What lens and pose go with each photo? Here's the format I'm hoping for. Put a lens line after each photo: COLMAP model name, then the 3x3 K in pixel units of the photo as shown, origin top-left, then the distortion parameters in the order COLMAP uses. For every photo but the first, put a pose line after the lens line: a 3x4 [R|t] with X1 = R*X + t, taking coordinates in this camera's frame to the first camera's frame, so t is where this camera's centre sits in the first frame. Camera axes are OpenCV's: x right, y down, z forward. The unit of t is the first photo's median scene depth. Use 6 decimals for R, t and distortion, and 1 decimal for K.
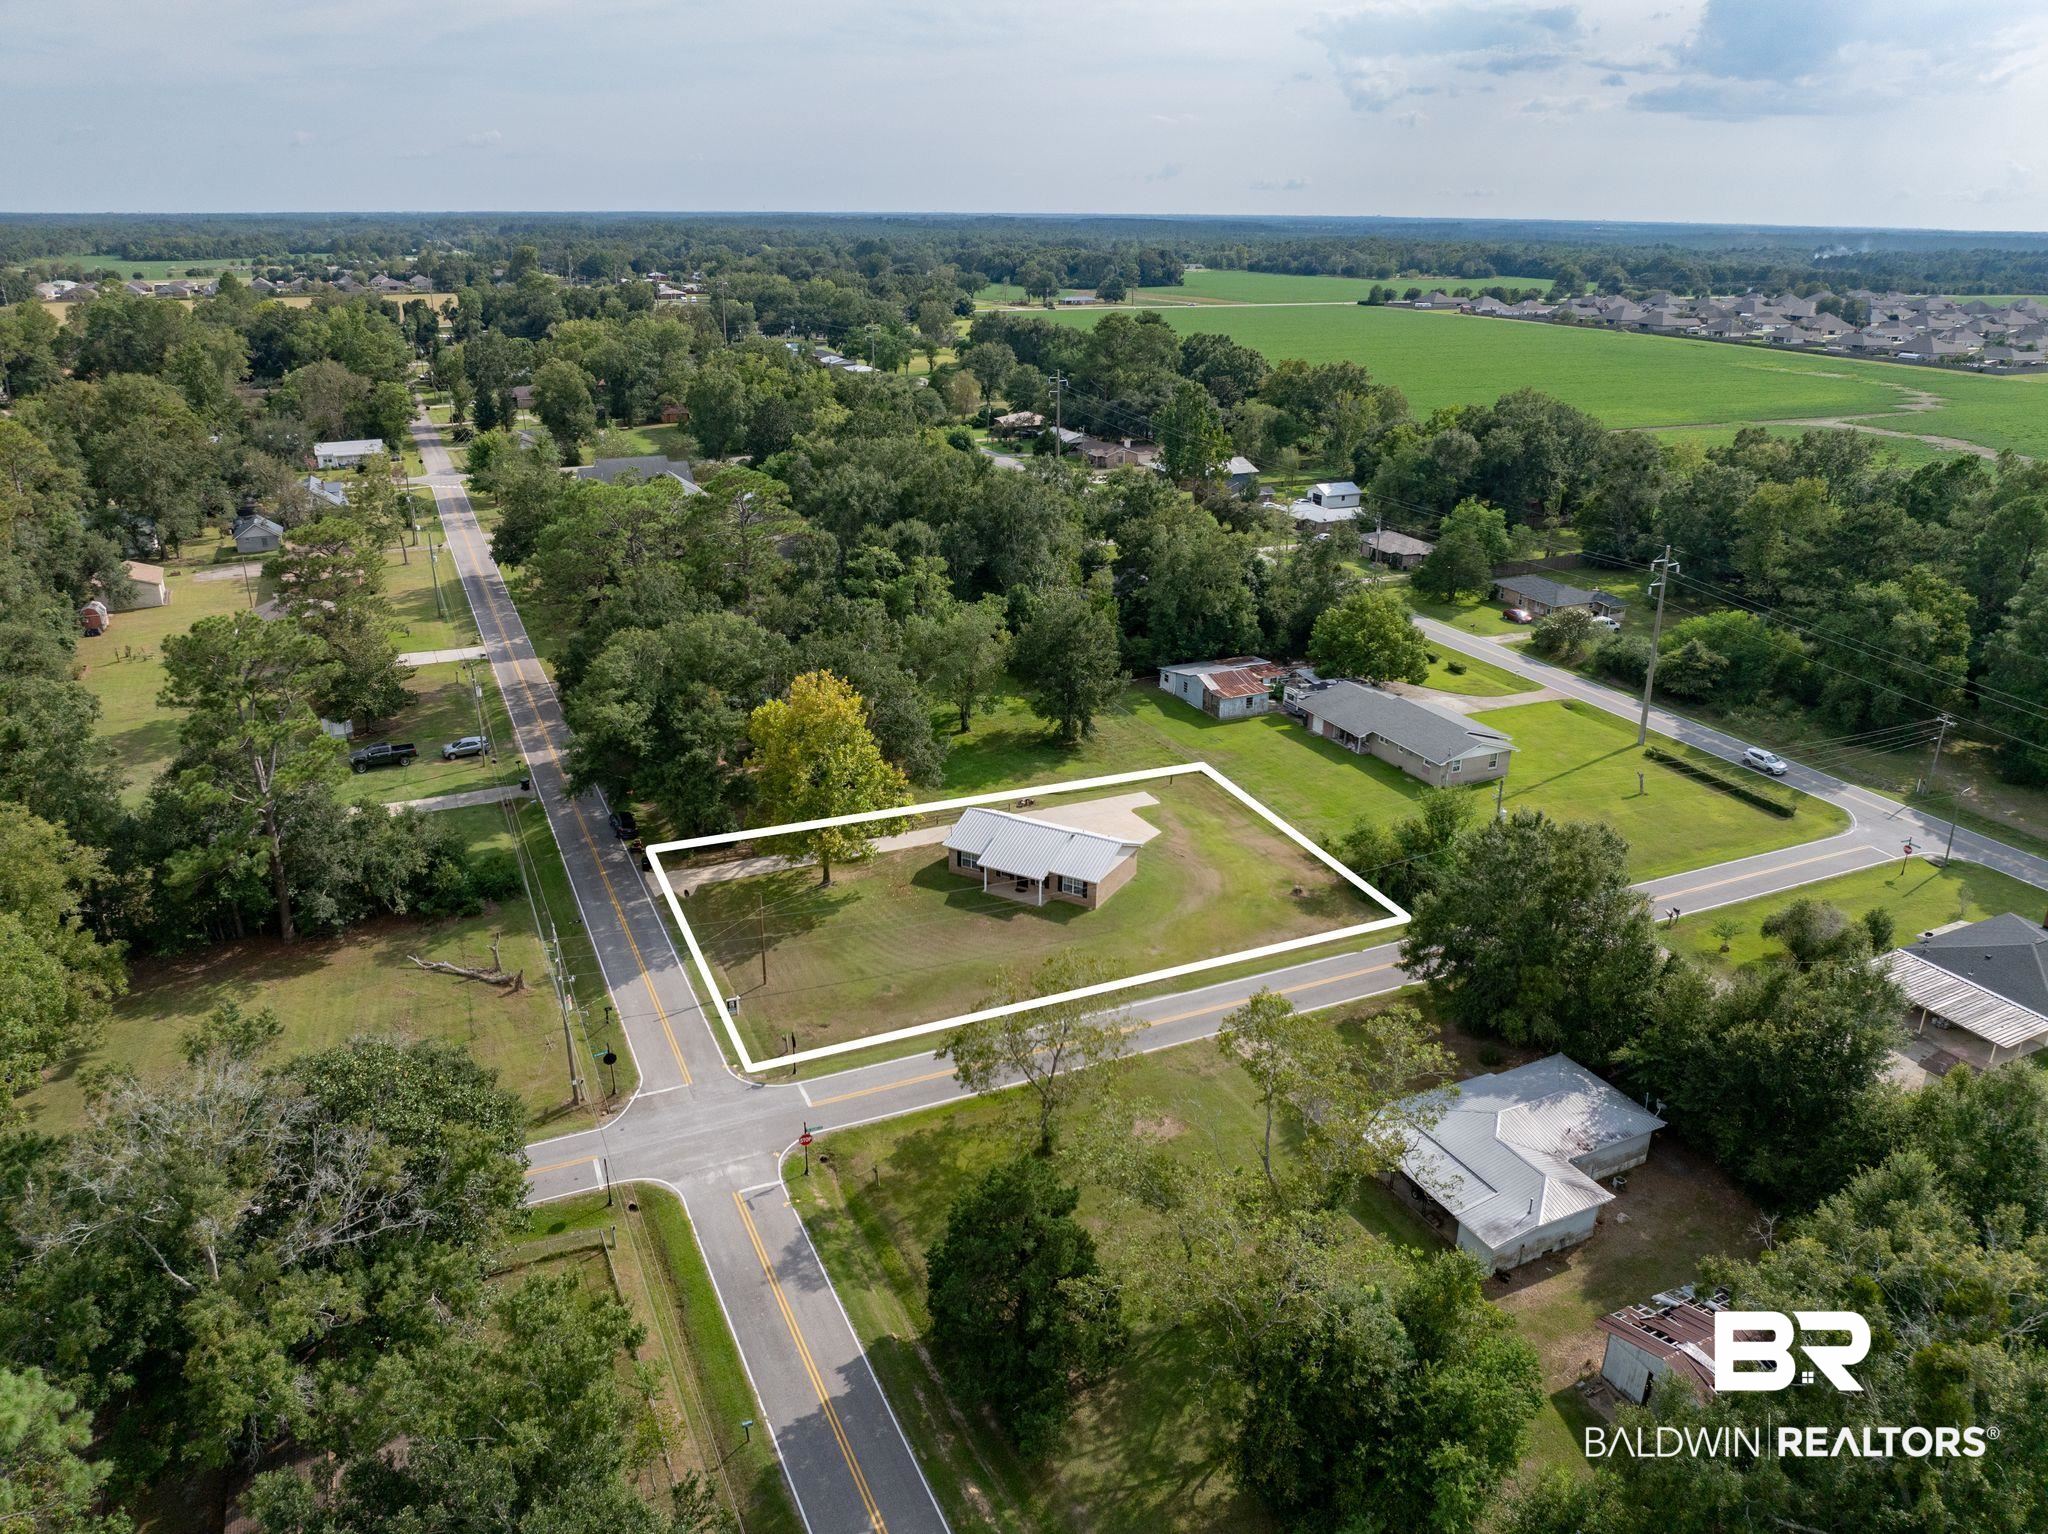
lens RADIAL K [[1433.4, 0, 1020.7], [0, 1433.4, 763.9], [0, 0, 1]] dist [-0.037412, -0.000946]
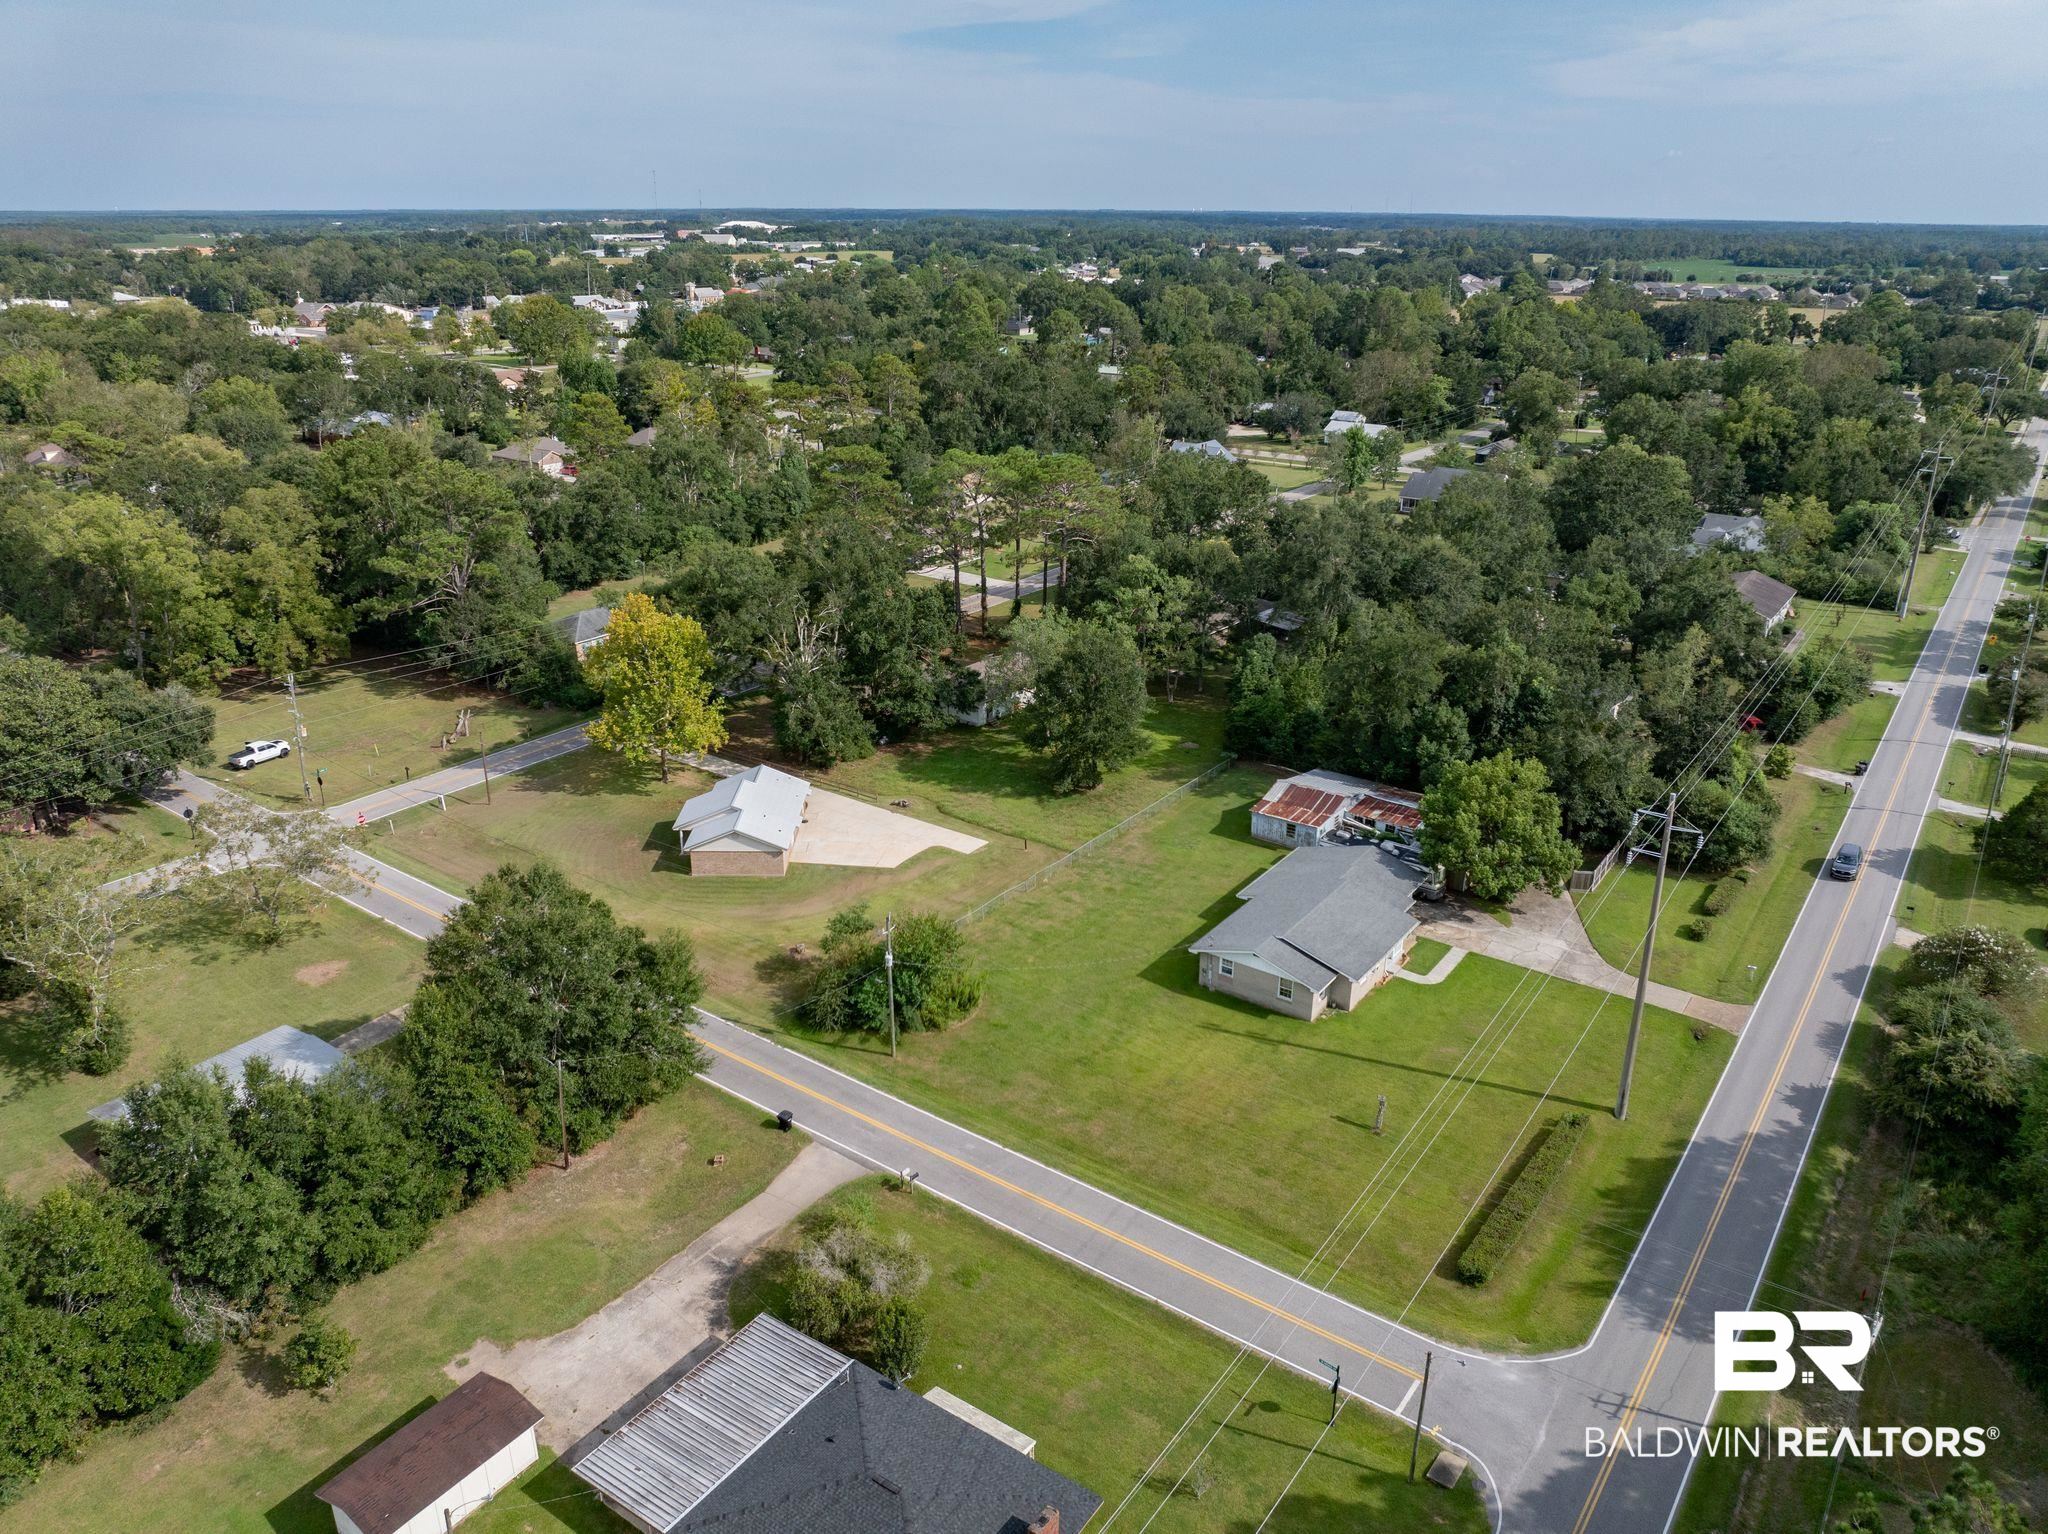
lens RADIAL K [[1433.4, 0, 1020.7], [0, 1433.4, 763.9], [0, 0, 1]] dist [-0.037412, -0.000946]
pose [[0.488601, 0.312010, -0.814812, 0.714675], [-0.316997, 0.933539, 0.167386, -0.161508], [0.812885, 0.176508, 0.555034, 0.432891]]
